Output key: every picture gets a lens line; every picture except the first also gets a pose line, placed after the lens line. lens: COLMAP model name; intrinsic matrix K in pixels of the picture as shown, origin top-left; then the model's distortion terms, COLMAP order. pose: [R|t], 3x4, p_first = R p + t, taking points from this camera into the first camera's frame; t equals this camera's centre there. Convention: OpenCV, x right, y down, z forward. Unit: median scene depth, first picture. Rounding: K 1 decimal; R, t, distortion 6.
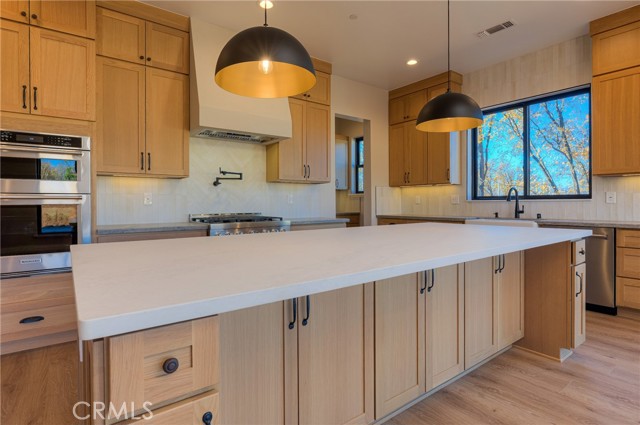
lens RADIAL K [[335.6, 0, 312.6], [0, 335.6, 203.5], [0, 0, 1]] dist [-0.004655, -0.000748]
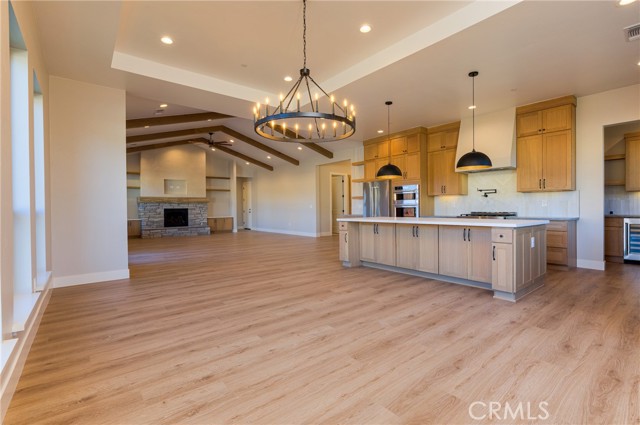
lens RADIAL K [[294.2, 0, 321.6], [0, 294.2, 209.9], [0, 0, 1]] dist [-0.000951, -0.000374]
pose [[0.047629, 0.009966, -0.998815, 1.175890], [0.006984, 0.999922, 0.010310, -0.004491], [0.998841, -0.007466, 0.047555, 0.011212]]
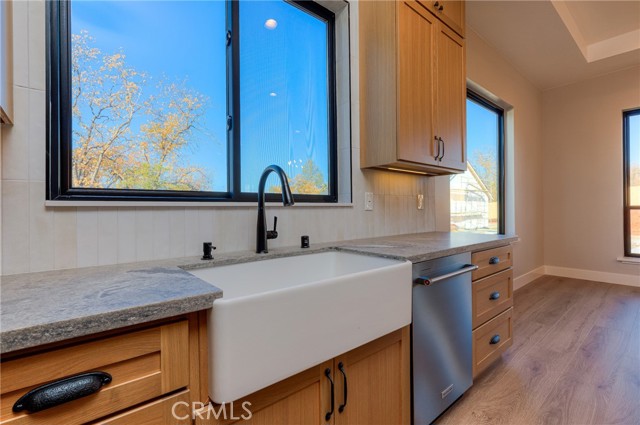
lens RADIAL K [[294.2, 0, 321.6], [0, 294.2, 209.9], [0, 0, 1]] dist [-0.000951, -0.000374]
pose [[-0.061161, 0.000013, 0.998128, 0.286803], [0.007648, 0.999971, 0.000455, -0.002565], [-0.998099, 0.007662, -0.061160, 0.947961]]
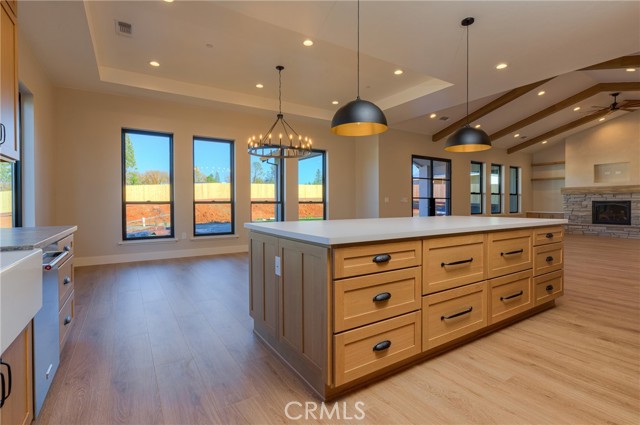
lens RADIAL K [[305.7, 0, 324.0], [0, 305.7, 205.1], [0, 0, 1]] dist [-0.001006, 0.000140]
pose [[-0.998084, 0.004798, 0.061683, 0.257145], [0.005338, 0.999949, 0.008594, 0.002939], [-0.061639, 0.008906, -0.998059, 1.133776]]
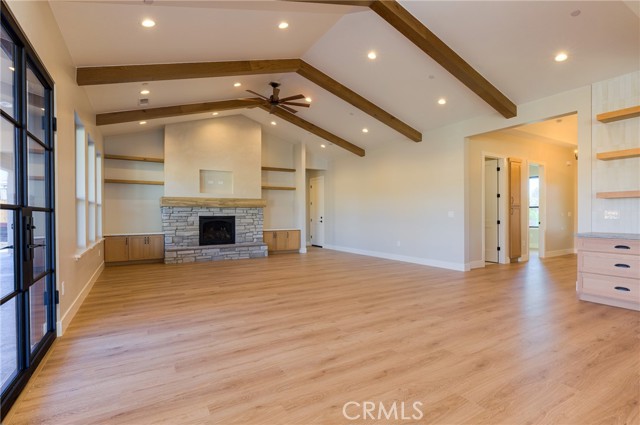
lens RADIAL K [[313.6, 0, 323.1], [0, 313.6, 215.5], [0, 0, 1]] dist [-0.000489, 0.000146]
pose [[-0.096043, 0.007037, -0.995352, 0.124374], [0.002834, 0.999973, 0.006796, -0.012699], [0.995373, -0.002168, -0.096061, -0.426614]]
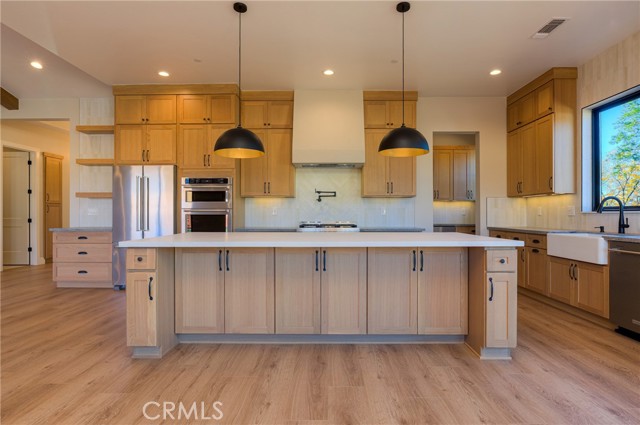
lens RADIAL K [[343.2, 0, 321.8], [0, 343.2, 213.0], [0, 0, 1]] dist [-0.005119, -0.000086]
pose [[0.795973, 0.002096, -0.605329, 0.528377], [-0.004316, 0.999988, -0.002213, -0.001840], [0.605317, 0.004374, 0.795972, -0.116937]]
